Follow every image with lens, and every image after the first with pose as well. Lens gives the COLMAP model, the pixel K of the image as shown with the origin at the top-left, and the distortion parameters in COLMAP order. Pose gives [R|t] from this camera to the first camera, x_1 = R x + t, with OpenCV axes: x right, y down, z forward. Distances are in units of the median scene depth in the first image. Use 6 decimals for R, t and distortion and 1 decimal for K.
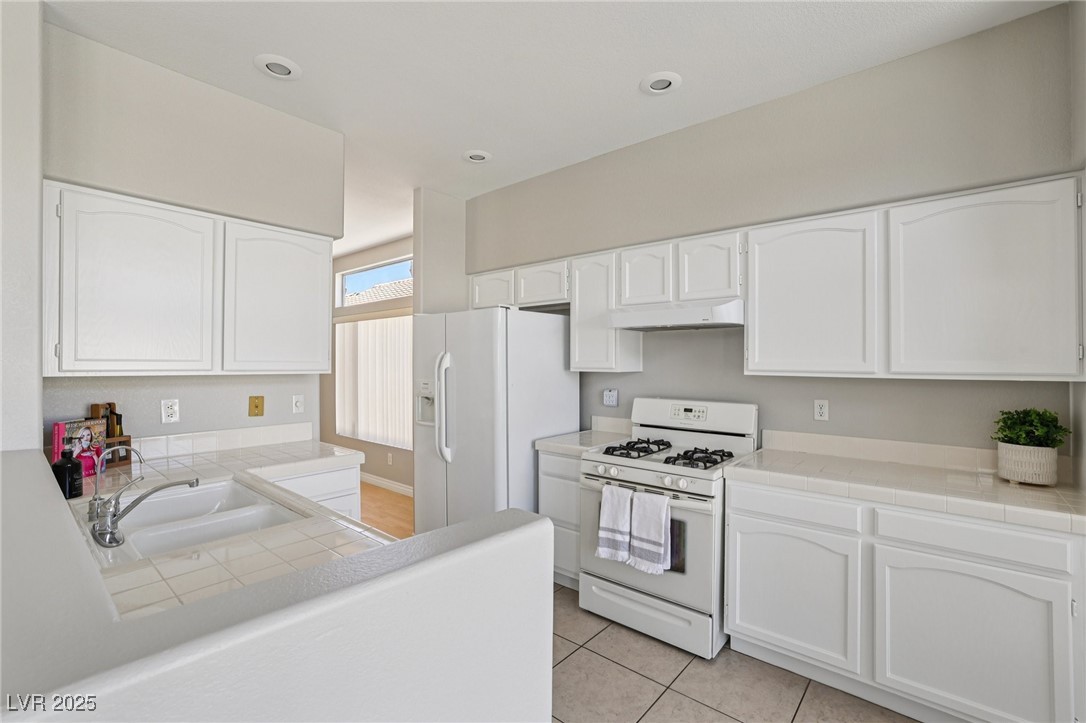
lens RADIAL K [[471.2, 0, 539.5], [0, 471.2, 366.9], [0, 0, 1]] dist [-0.031286, 0.003358]
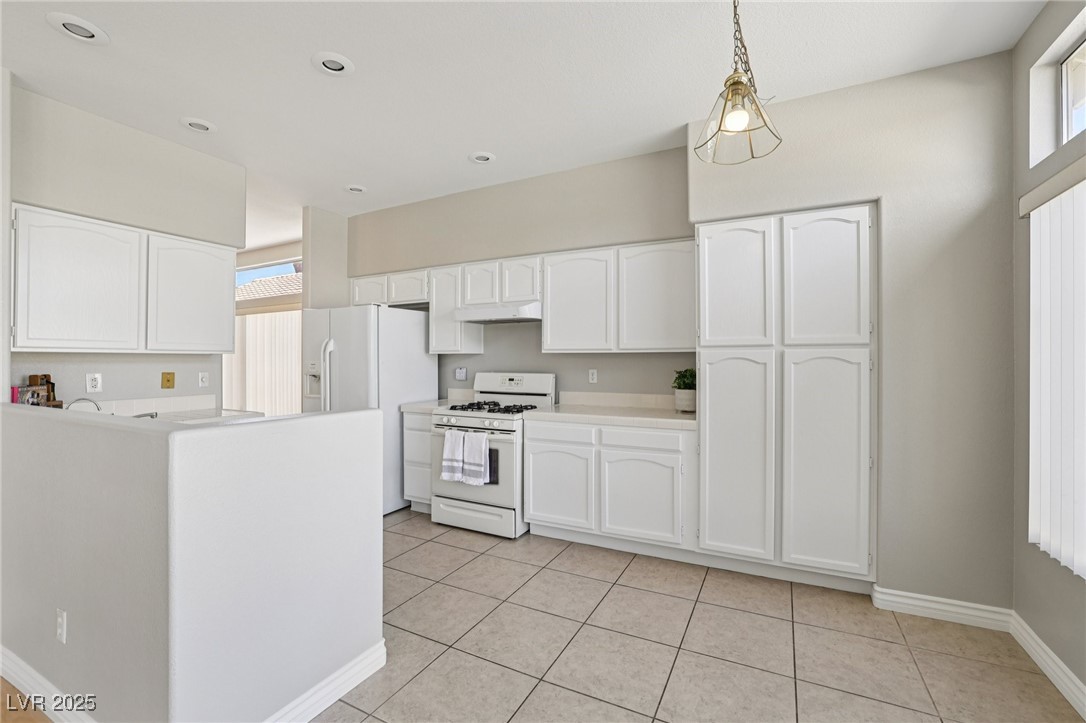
lens RADIAL K [[471.2, 0, 537.0], [0, 471.2, 358.7], [0, 0, 1]] dist [-0.031286, 0.003358]
pose [[0.977316, -0.003650, 0.211753, 0.102077], [0.006748, 0.999881, -0.013908, 0.055211], [-0.211676, 0.015021, 0.977224, -0.454423]]
